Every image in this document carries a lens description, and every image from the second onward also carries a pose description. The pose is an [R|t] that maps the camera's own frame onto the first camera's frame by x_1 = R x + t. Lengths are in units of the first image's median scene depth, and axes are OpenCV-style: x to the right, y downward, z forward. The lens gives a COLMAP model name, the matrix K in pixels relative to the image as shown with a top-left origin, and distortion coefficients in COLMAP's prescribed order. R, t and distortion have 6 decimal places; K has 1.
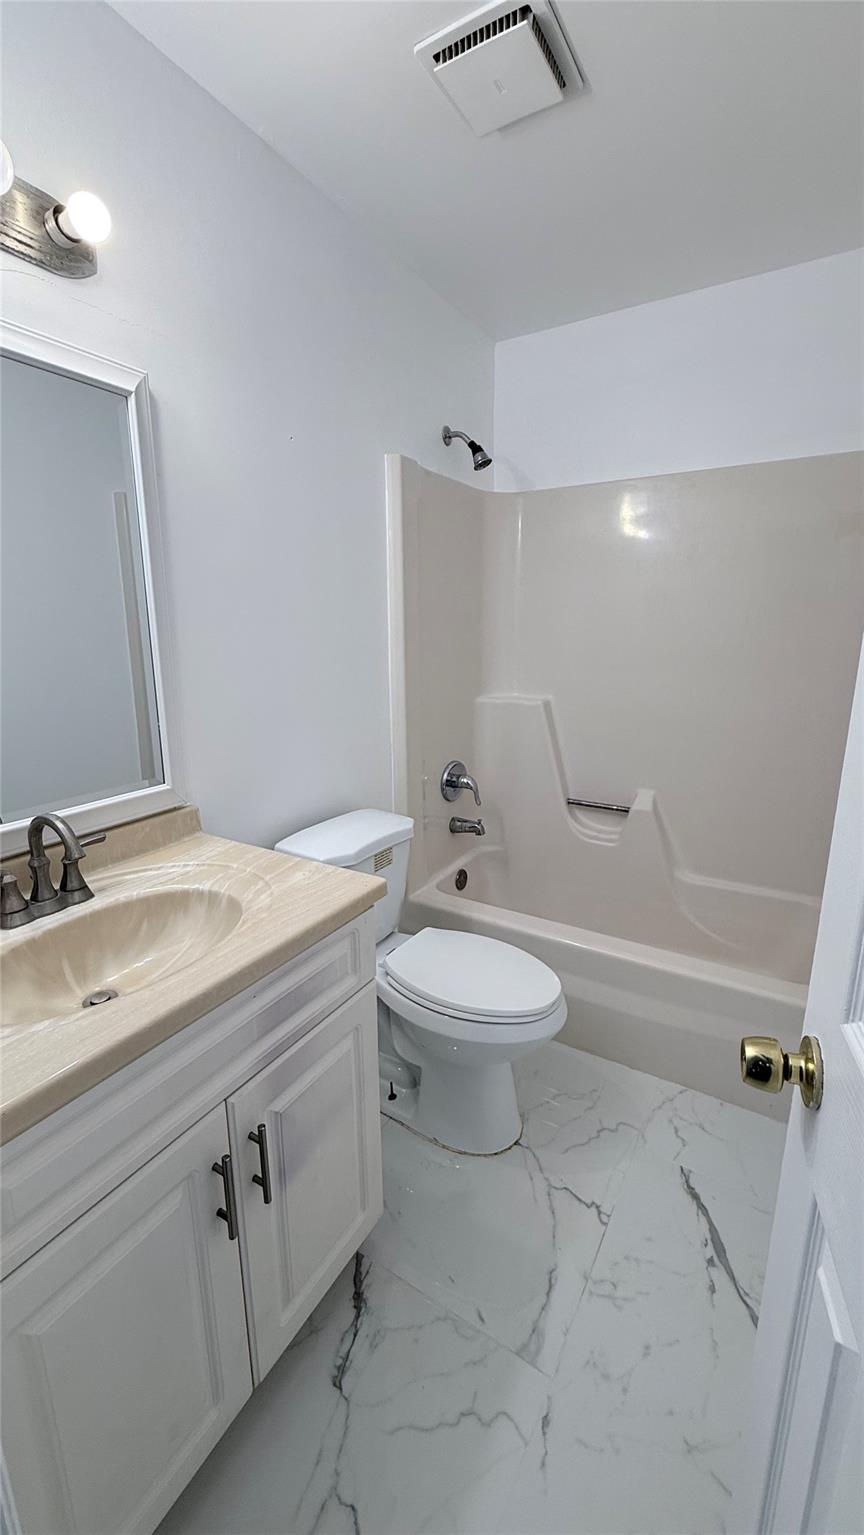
lens RADIAL K [[616.3, 0, 432.0], [0, 616.3, 767.5], [0, 0, 1]] dist [0.000268, -0.000017]
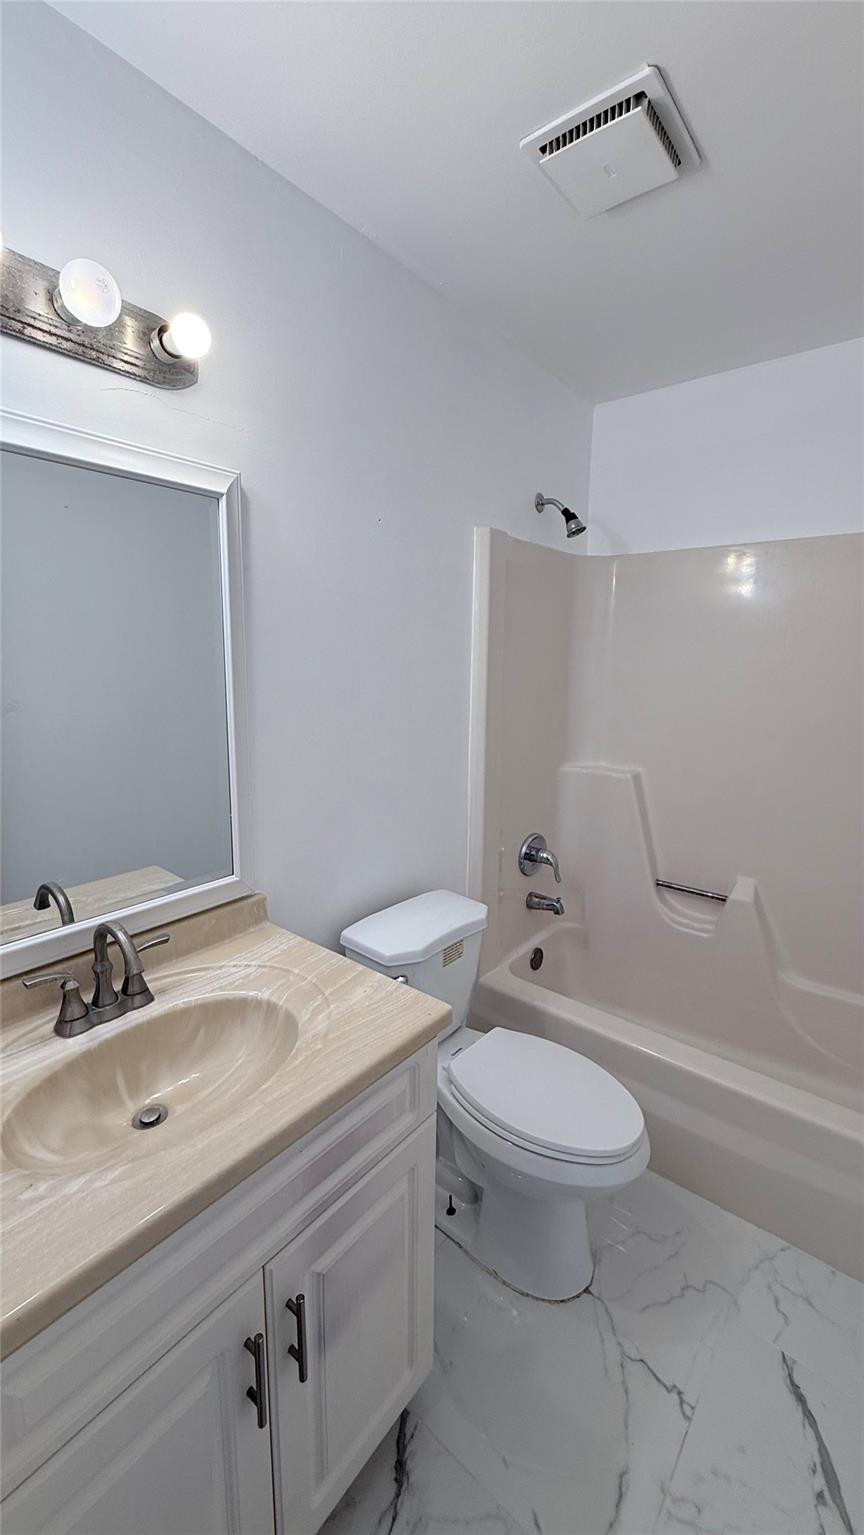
lens RADIAL K [[616.3, 0, 432.0], [0, 616.3, 767.5], [0, 0, 1]] dist [0.000268, -0.000017]
pose [[0.990384, 0.041597, -0.131942, 0.002348], [-0.047790, 0.997882, -0.044121, -0.112969], [0.129827, 0.050002, 0.990275, 0.057437]]
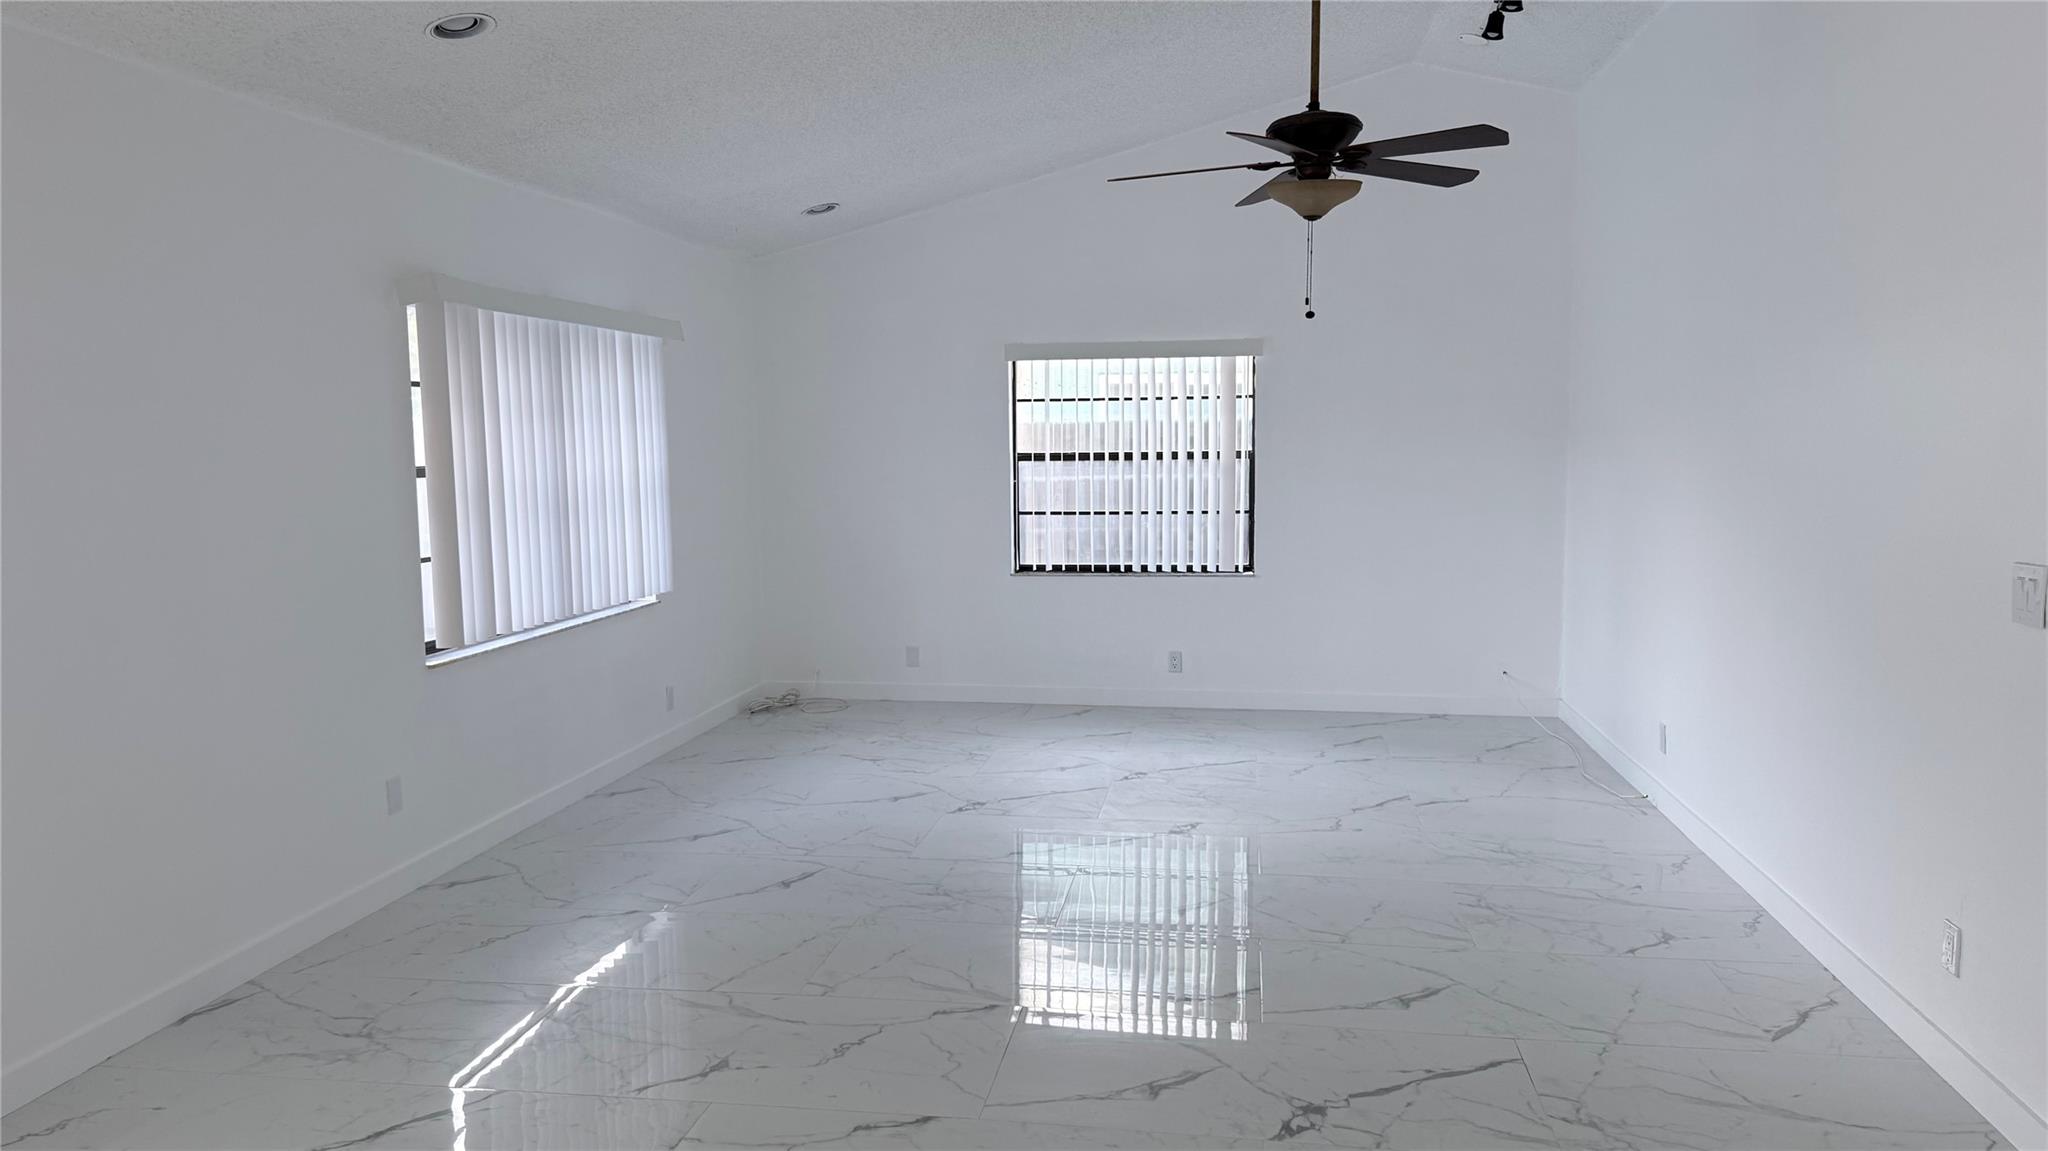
lens RADIAL K [[1416.5, 0, 1023.7], [0, 1416.5, 587.2], [0, 0, 1]] dist [0.120623, -0.182272]
pose [[0.384596, 0.104594, -0.917140, 2.289174], [-0.204548, 0.978516, 0.025818, 0.052657], [0.900137, 0.177670, 0.397728, -0.751837]]
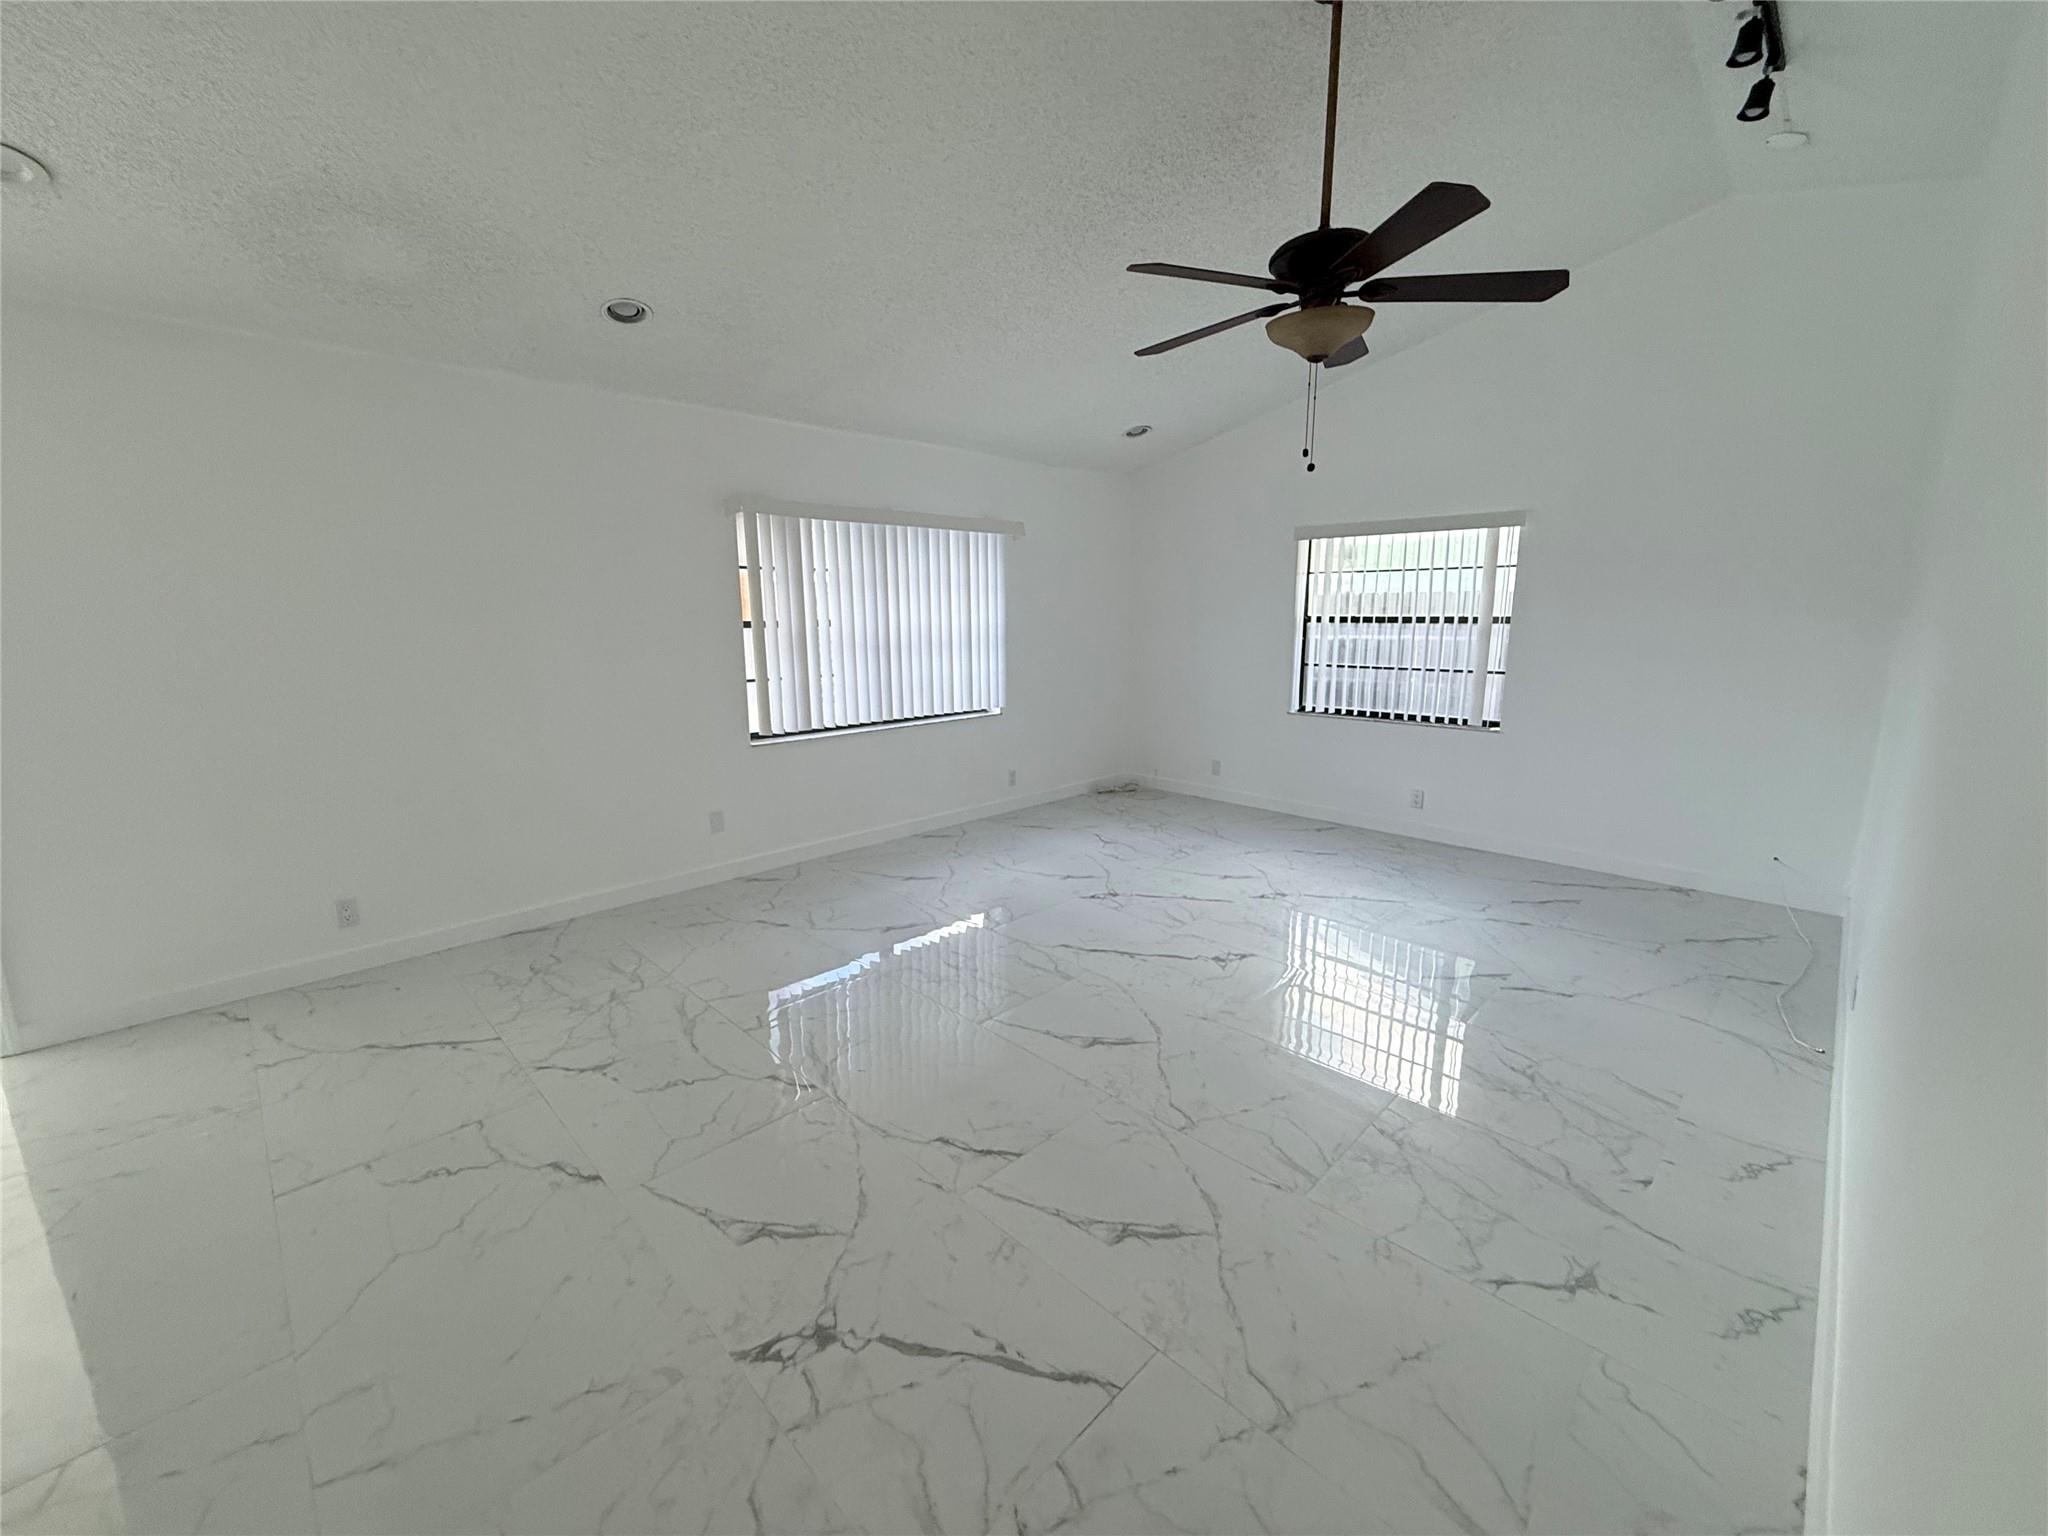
lens RADIAL K [[809.7, 0, 1023.4], [0, 809.7, 771.8], [0, 0, 1]] dist [0.001032, 0.000090]
pose [[-0.232375, 0.202038, -0.951411, 1.361933], [-0.213860, 0.943635, 0.252620, -0.312223], [0.948823, 0.262171, -0.176069, 0.972888]]
